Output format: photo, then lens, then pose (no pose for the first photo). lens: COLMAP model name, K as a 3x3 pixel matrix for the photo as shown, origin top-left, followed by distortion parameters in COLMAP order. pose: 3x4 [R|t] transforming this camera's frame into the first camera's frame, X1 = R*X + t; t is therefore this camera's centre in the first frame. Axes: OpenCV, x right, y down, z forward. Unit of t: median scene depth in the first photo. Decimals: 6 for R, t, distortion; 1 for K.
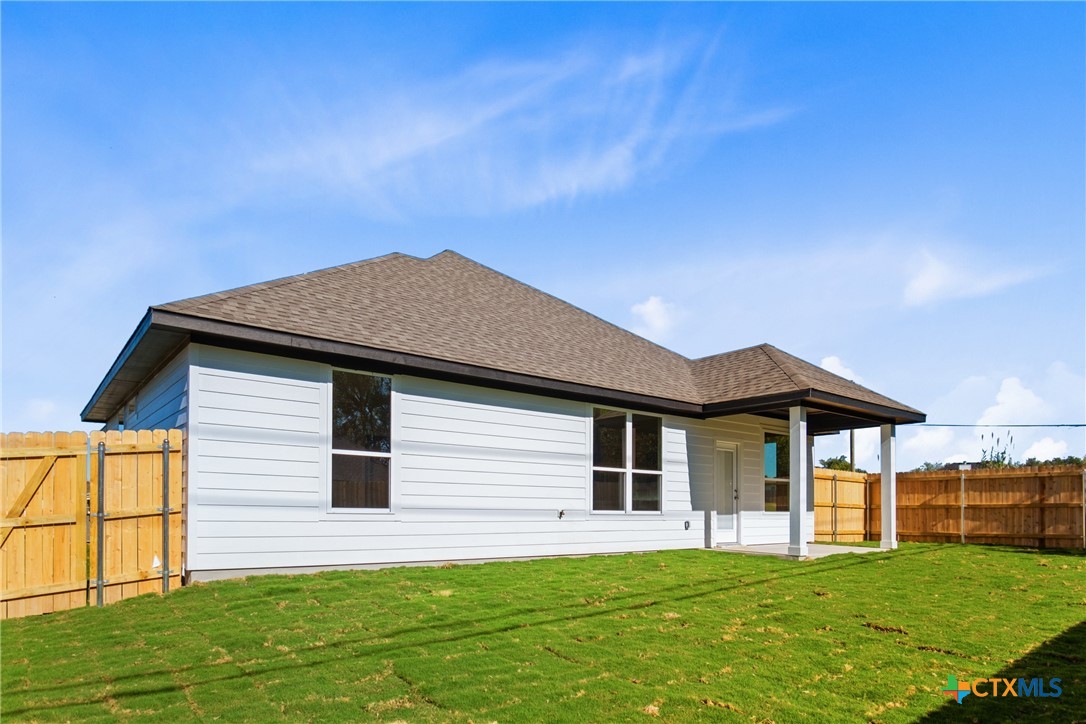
lens RADIAL K [[646.7, 0, 543.0], [0, 646.7, 362.0], [0, 0, 1]] dist [-0.001309, 0.000319]
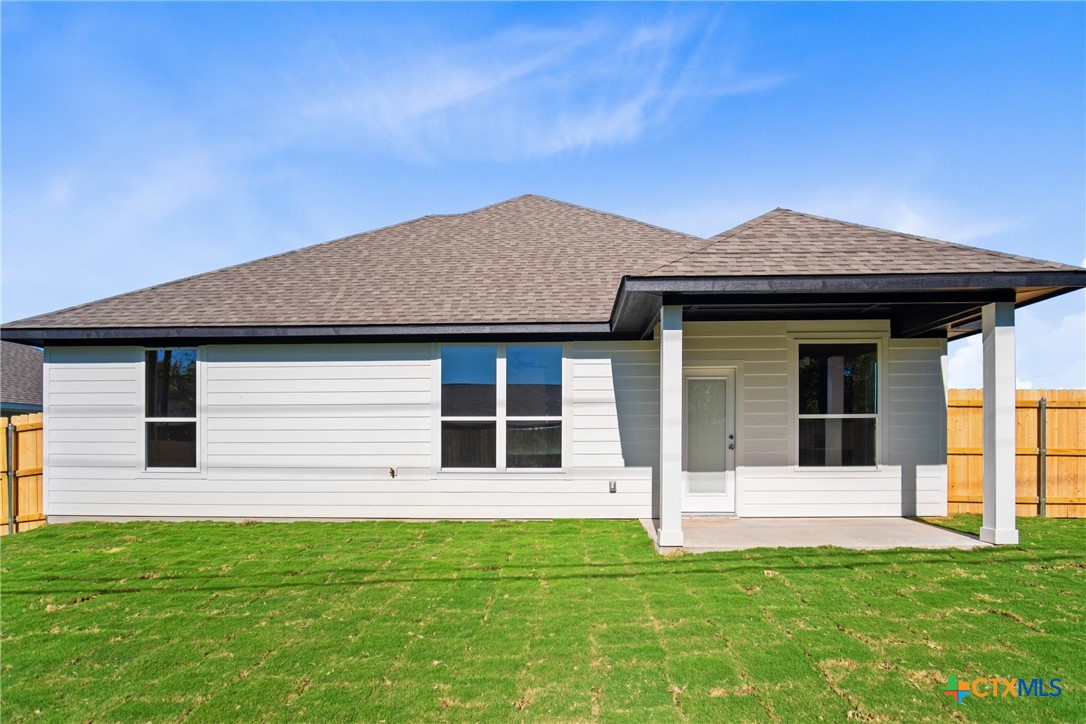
lens RADIAL K [[566.1, 0, 543.0], [0, 566.1, 362.0], [0, 0, 1]] dist [-0.016279, 0.000379]
pose [[0.747305, -0.132306, -0.651176, 0.636977], [0.155898, 0.987534, -0.021735, 0.122211], [0.645934, -0.085274, 0.758616, 0.505865]]
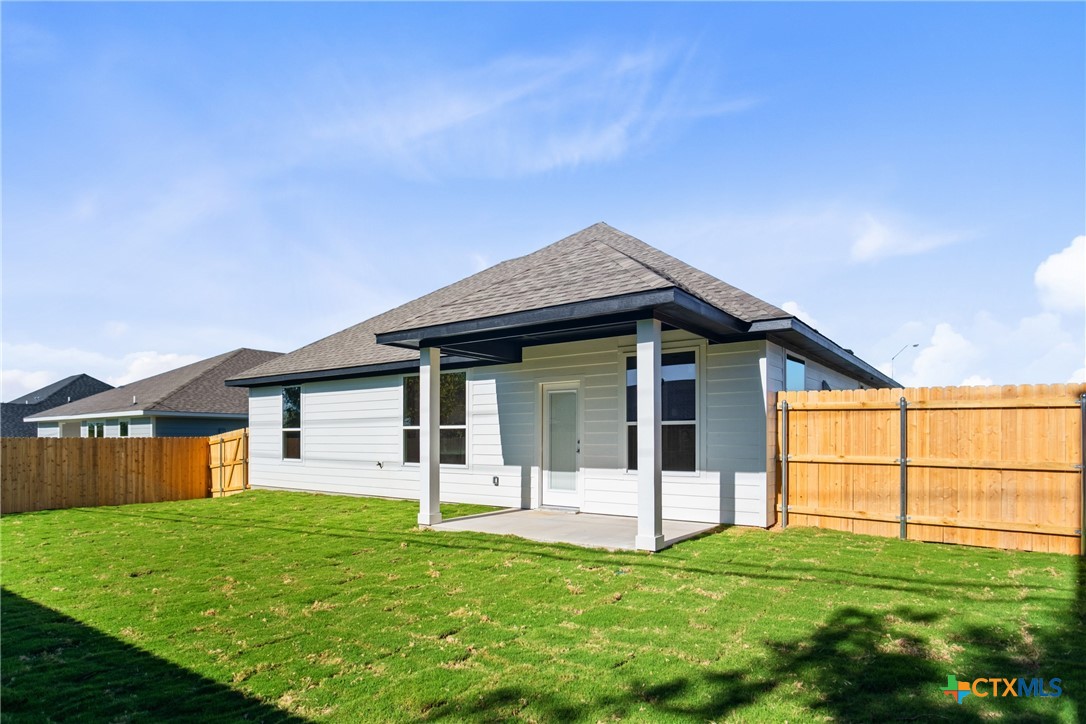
lens RADIAL K [[566.1, 0, 543.0], [0, 566.1, 362.0], [0, 0, 1]] dist [-0.016279, 0.000379]
pose [[0.279827, -0.173610, -0.944222, 1.098818], [0.186495, 0.974608, -0.123928, 0.213200], [0.941762, -0.141414, 0.305100, 0.896748]]
